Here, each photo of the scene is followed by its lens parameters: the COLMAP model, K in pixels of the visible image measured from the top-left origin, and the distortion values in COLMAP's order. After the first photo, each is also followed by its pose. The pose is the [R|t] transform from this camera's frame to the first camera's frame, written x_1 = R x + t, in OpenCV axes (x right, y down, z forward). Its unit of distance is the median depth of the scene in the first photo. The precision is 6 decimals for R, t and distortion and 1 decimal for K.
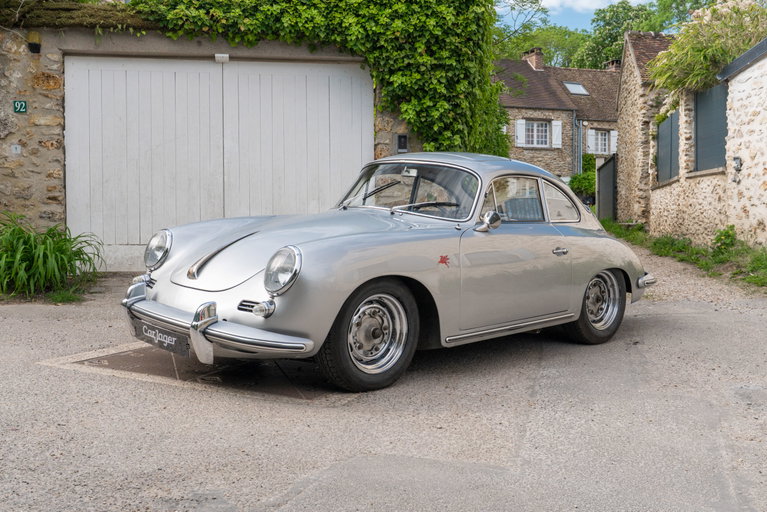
lens RADIAL K [[813.3, 0, 384.5], [0, 813.3, 256.7], [0, 0, 1]] dist [-0.011113, 0.000000]
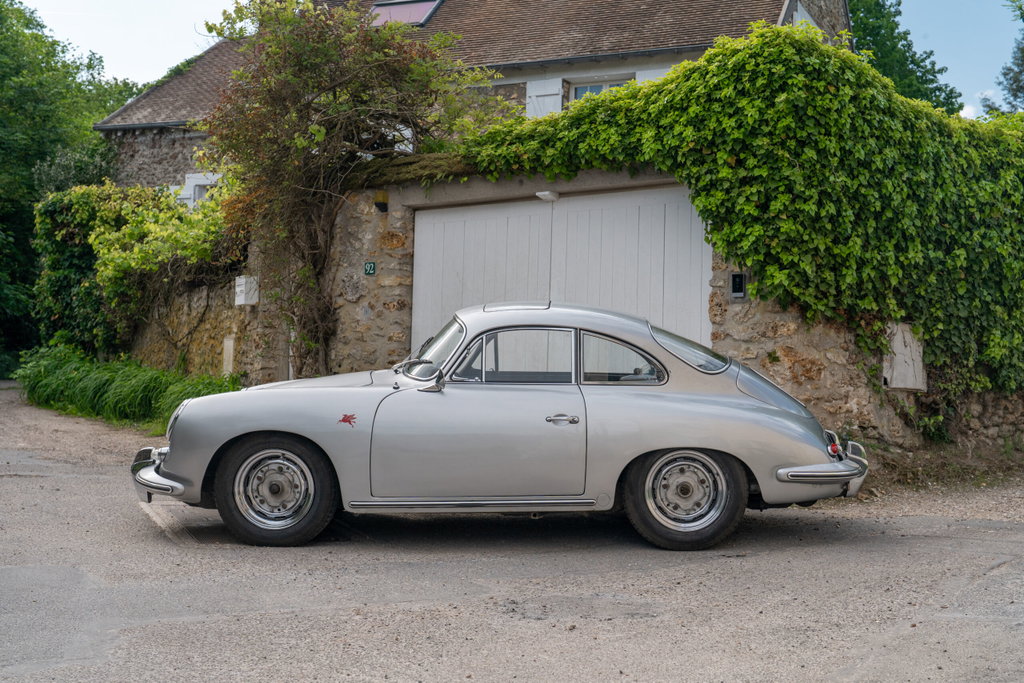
lens RADIAL K [[1297.7, 0, 511.3], [0, 1297.7, 348.6], [0, 0, 1]] dist [-0.029928, 0.000000]
pose [[0.706228, -0.016142, -0.707800, 0.744553], [-0.048407, 0.996299, -0.071022, 0.011698], [0.706327, 0.084420, 0.702833, 0.038318]]
